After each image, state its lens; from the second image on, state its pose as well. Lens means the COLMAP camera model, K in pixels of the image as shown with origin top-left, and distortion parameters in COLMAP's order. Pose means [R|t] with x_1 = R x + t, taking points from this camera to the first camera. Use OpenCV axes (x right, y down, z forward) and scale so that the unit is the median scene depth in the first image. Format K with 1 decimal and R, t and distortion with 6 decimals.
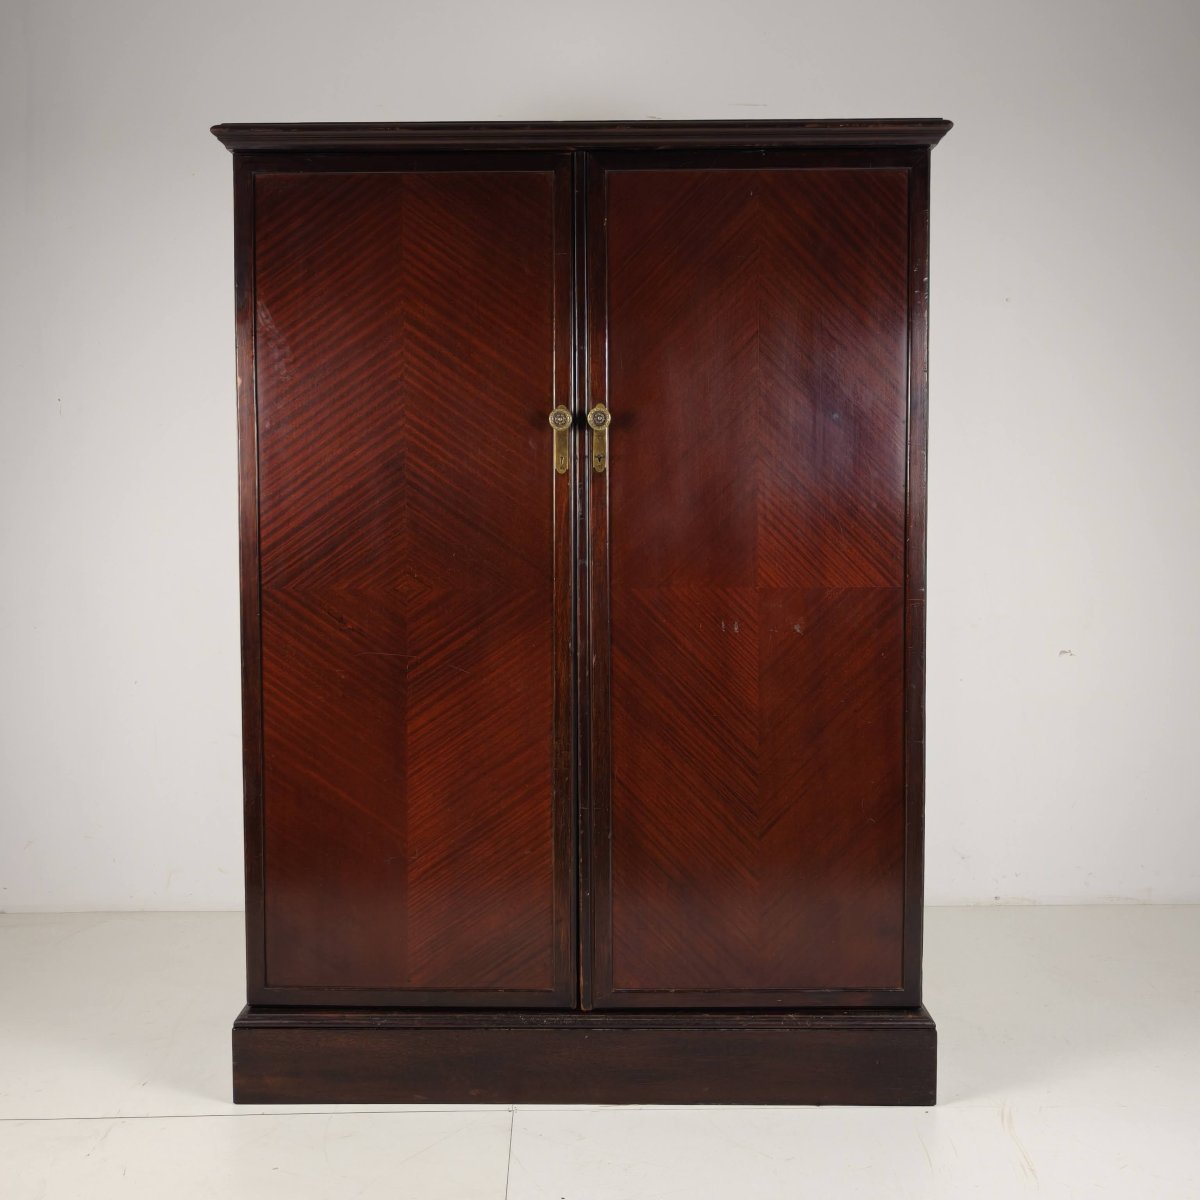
lens RADIAL K [[1237.2, 0, 600.0], [0, 1237.2, 600.0], [0, 0, 1]] dist [0.002220, 0.002570]
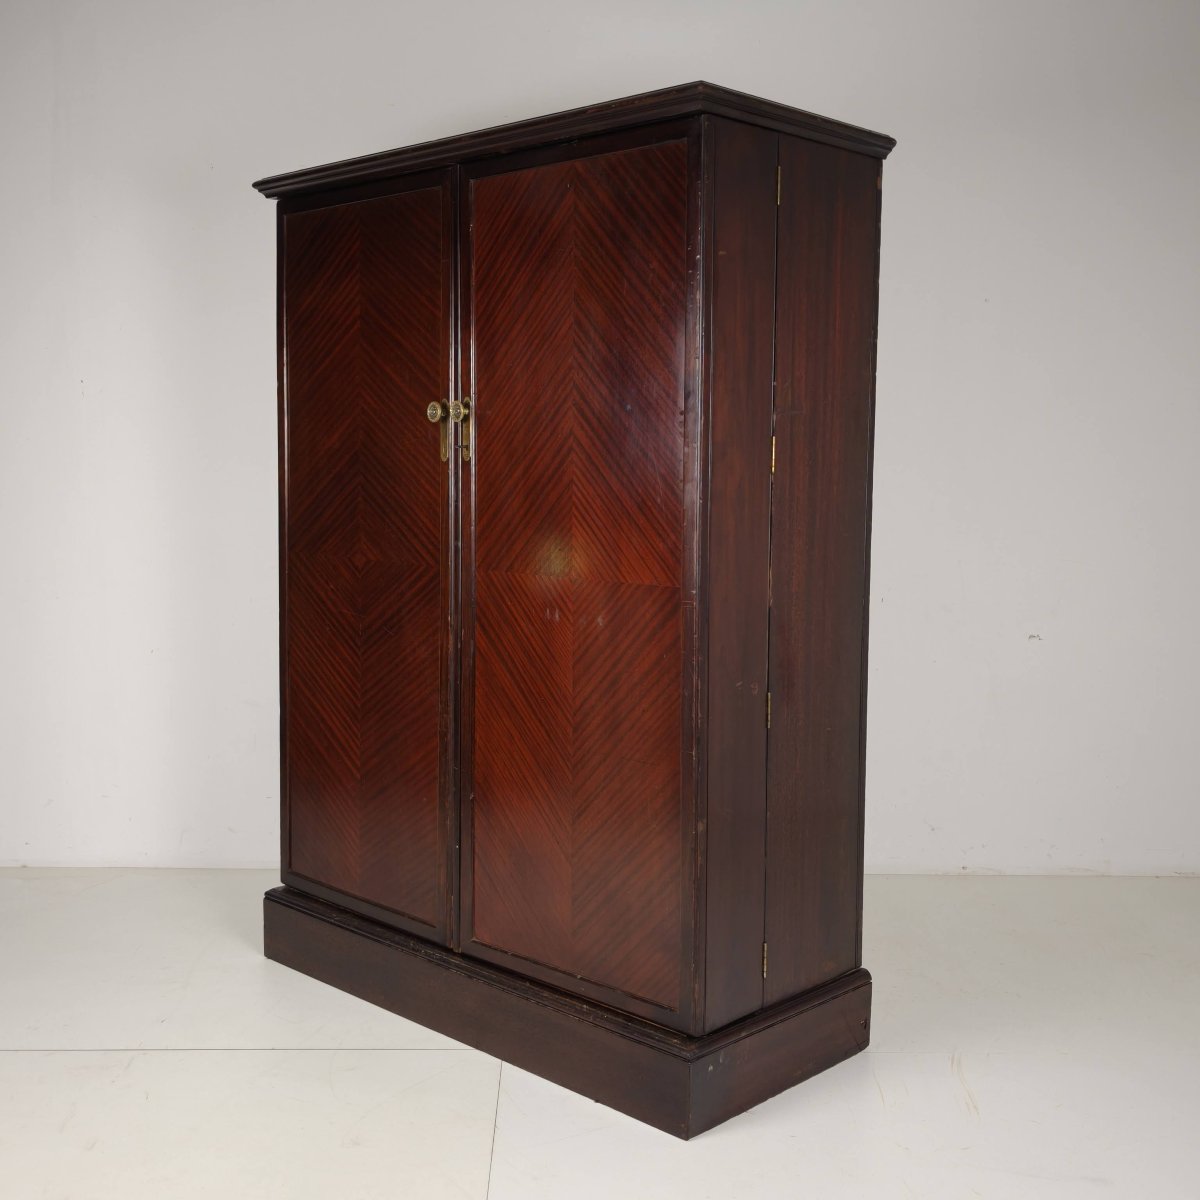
lens RADIAL K [[1458.6, 0, 600.0], [0, 1458.6, 600.0], [0, 0, 1]] dist [0.015741, 0.009011]
pose [[0.729393, 0.077794, -0.679657, 0.954773], [-0.051079, 0.996933, 0.059293, -0.063771], [0.682185, -0.008532, 0.731130, 0.147196]]
